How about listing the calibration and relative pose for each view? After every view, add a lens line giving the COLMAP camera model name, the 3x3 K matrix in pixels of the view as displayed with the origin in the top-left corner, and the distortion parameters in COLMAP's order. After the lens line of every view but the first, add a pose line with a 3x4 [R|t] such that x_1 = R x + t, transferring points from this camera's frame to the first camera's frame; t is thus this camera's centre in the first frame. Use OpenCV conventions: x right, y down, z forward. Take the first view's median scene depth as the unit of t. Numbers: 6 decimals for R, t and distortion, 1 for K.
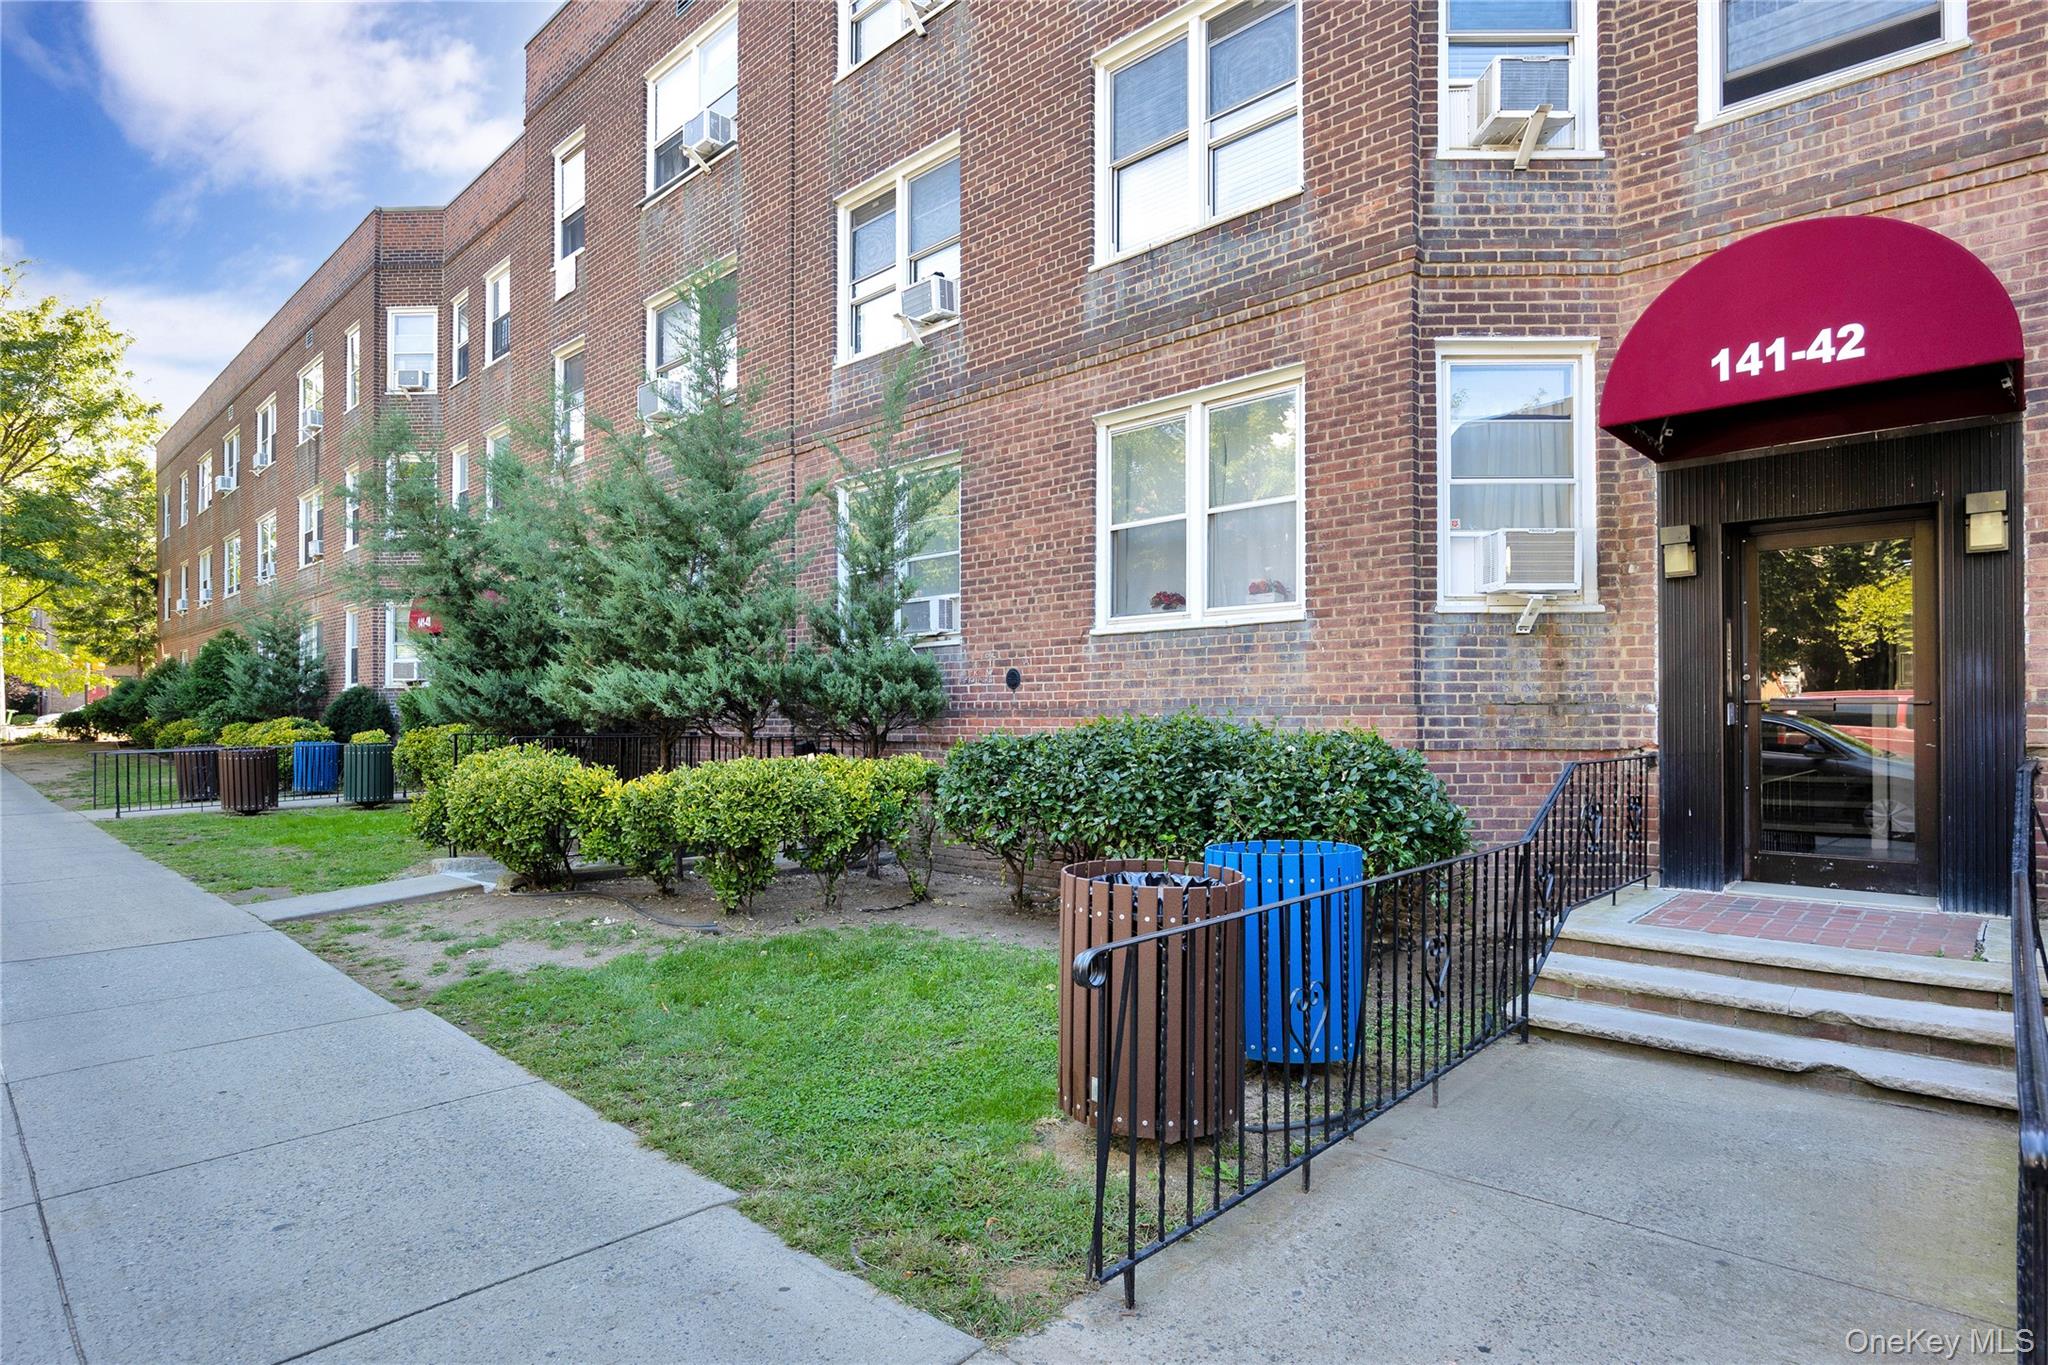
lens RADIAL K [[1081.4, 0, 1025.1], [0, 1081.4, 687.3], [0, 0, 1]] dist [-0.009737, 0.000029]
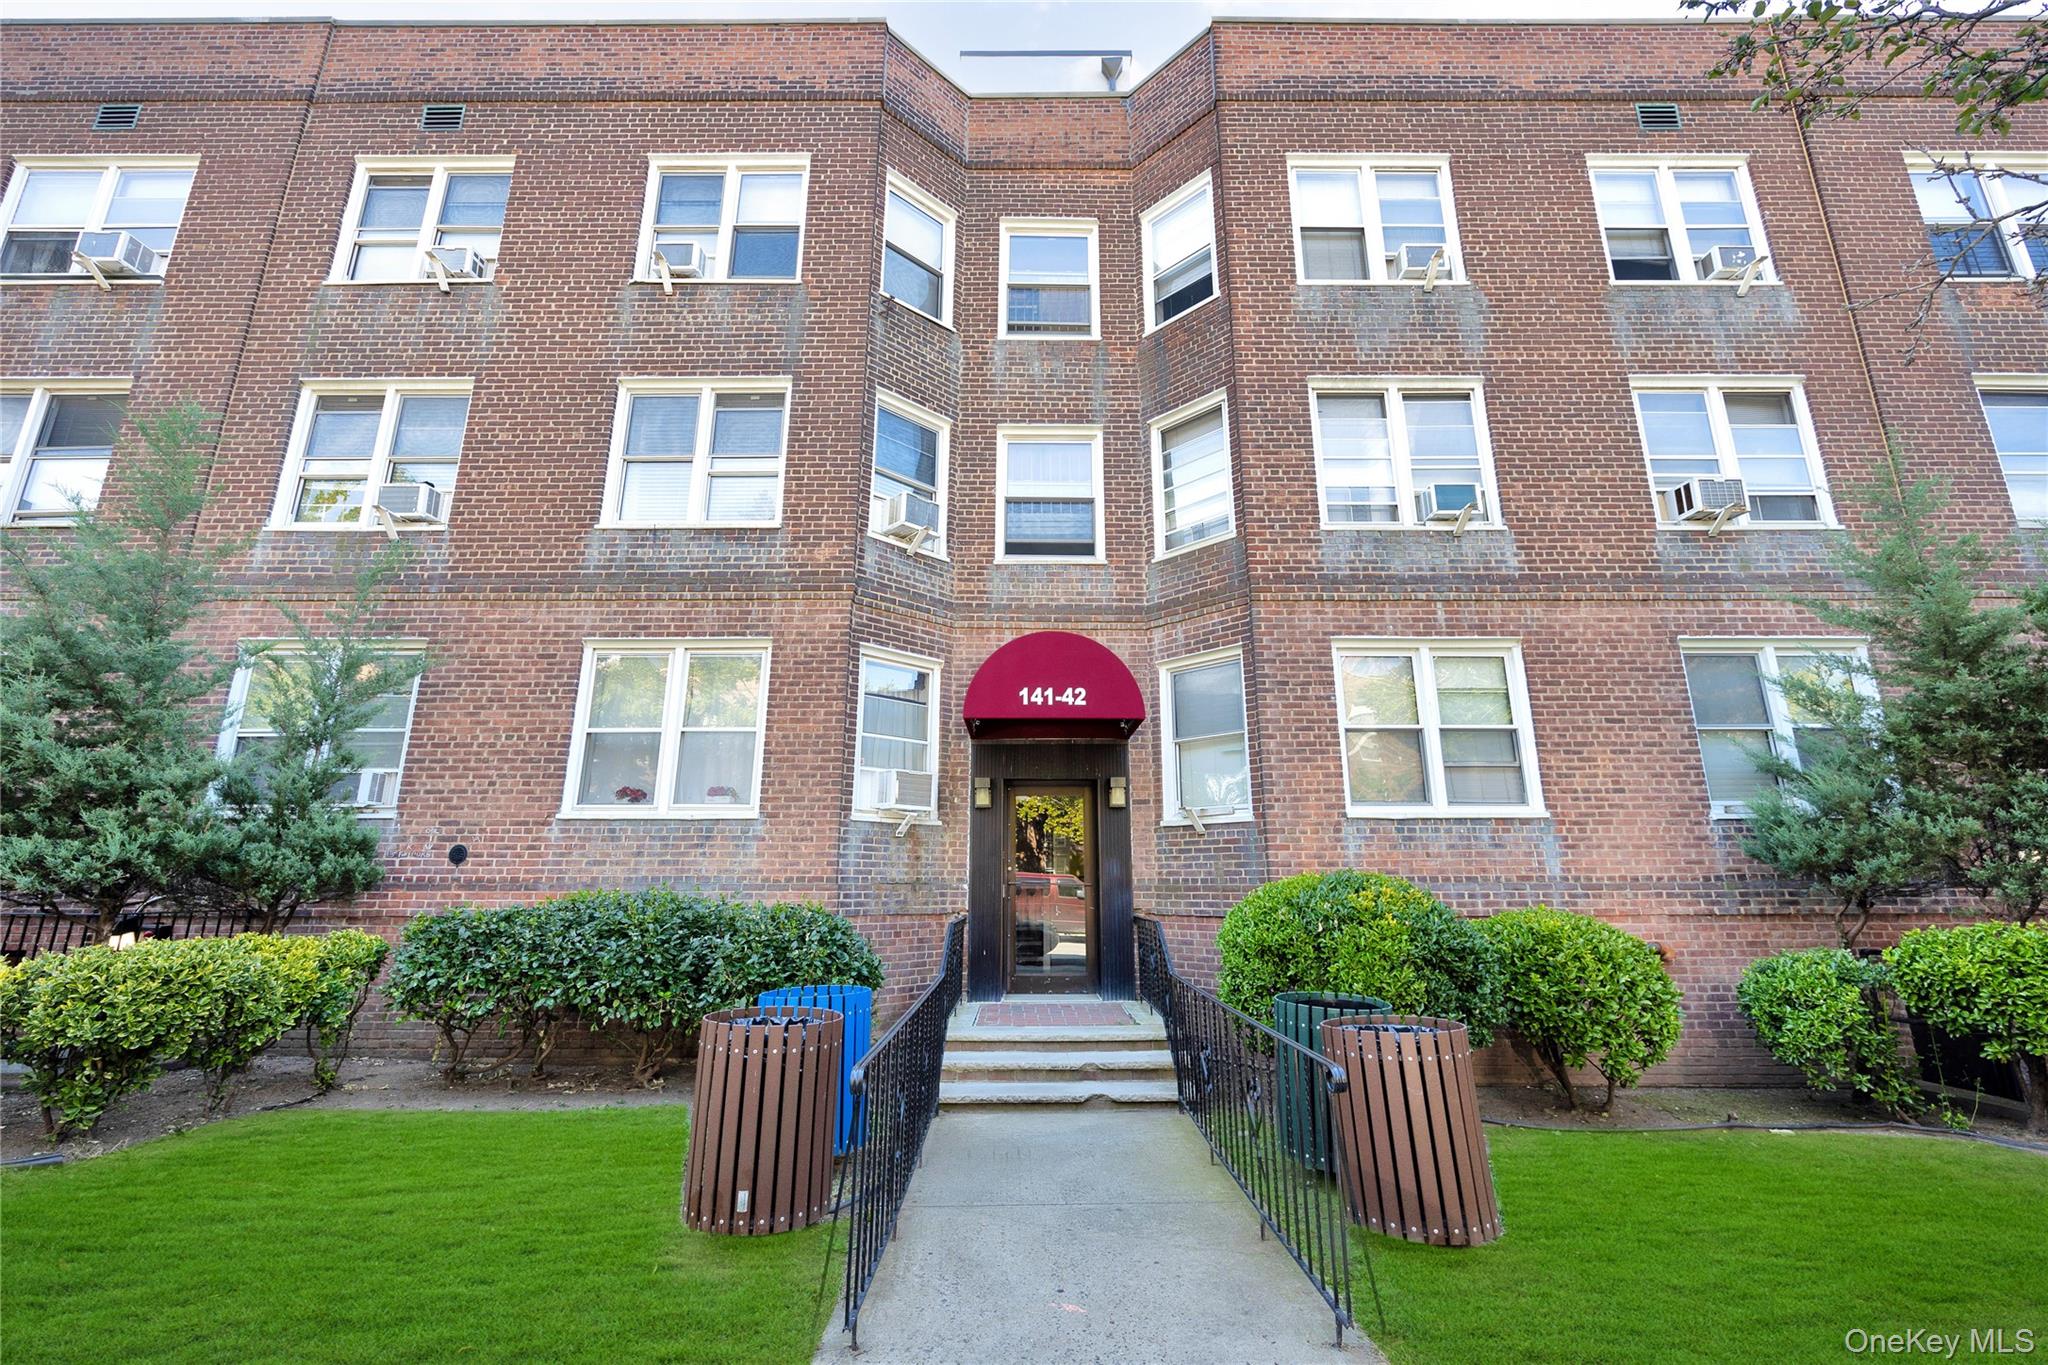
lens RADIAL K [[836.3, 0, 1014.2], [0, 836.3, 648.0], [0, 0, 1]] dist [-0.006299, 0.000058]
pose [[0.724836, 0.190420, 0.662083, -0.252131], [-0.021270, 0.966769, -0.254763, -0.008542], [-0.688593, 0.170579, 0.704799, -0.014859]]
